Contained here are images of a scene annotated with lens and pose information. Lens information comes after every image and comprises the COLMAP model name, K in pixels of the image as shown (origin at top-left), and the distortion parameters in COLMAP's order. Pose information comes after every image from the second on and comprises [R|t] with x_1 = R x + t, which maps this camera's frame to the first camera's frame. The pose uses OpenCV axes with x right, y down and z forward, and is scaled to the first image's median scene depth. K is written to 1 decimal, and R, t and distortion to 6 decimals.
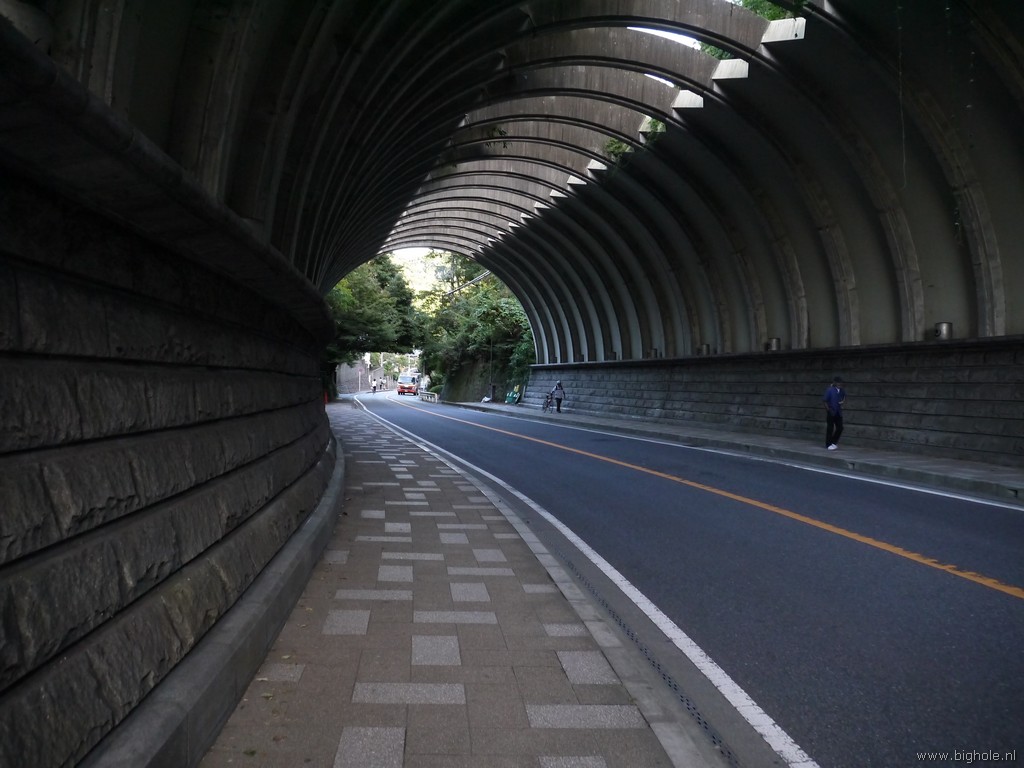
lens RADIAL K [[841.0, 0, 510.6], [0, 841.0, 389.6], [0, 0, 1]] dist [-0.003502, -0.012828]
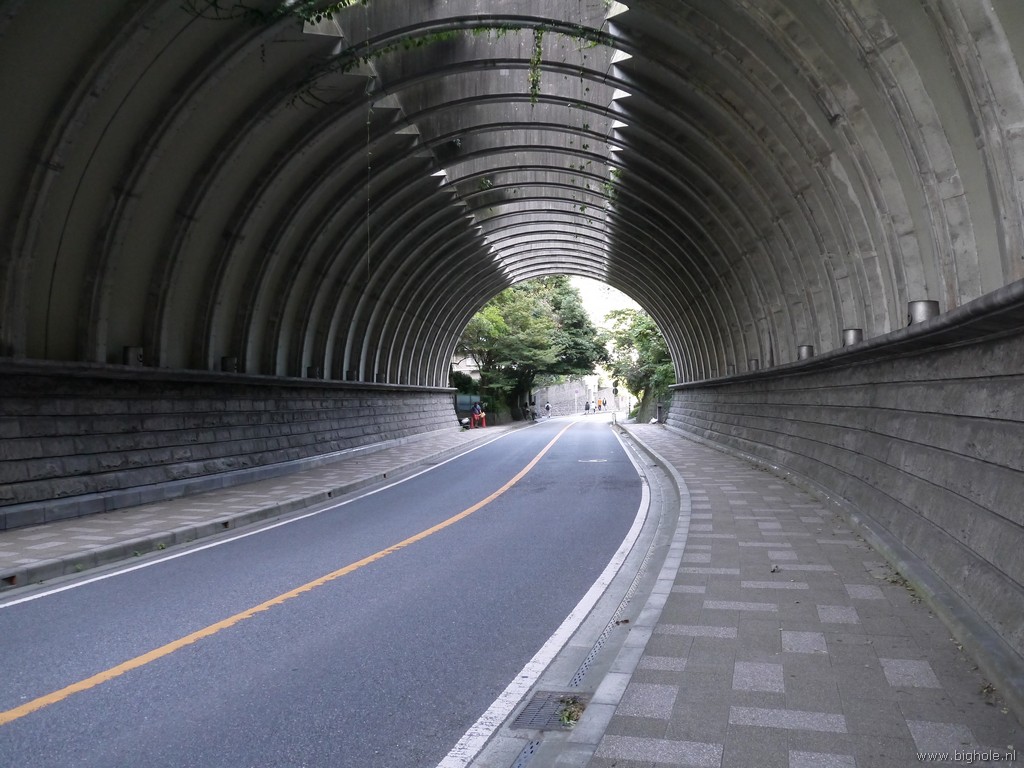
lens RADIAL K [[891.5, 0, 512.2], [0, 891.5, 381.3], [0, 0, 1]] dist [-0.071079, 0.006980]
pose [[0.948238, -0.028141, -0.316312, 0.393766], [0.018433, 0.999264, -0.033642, -0.005385], [0.317026, 0.026070, 0.948058, -0.099503]]
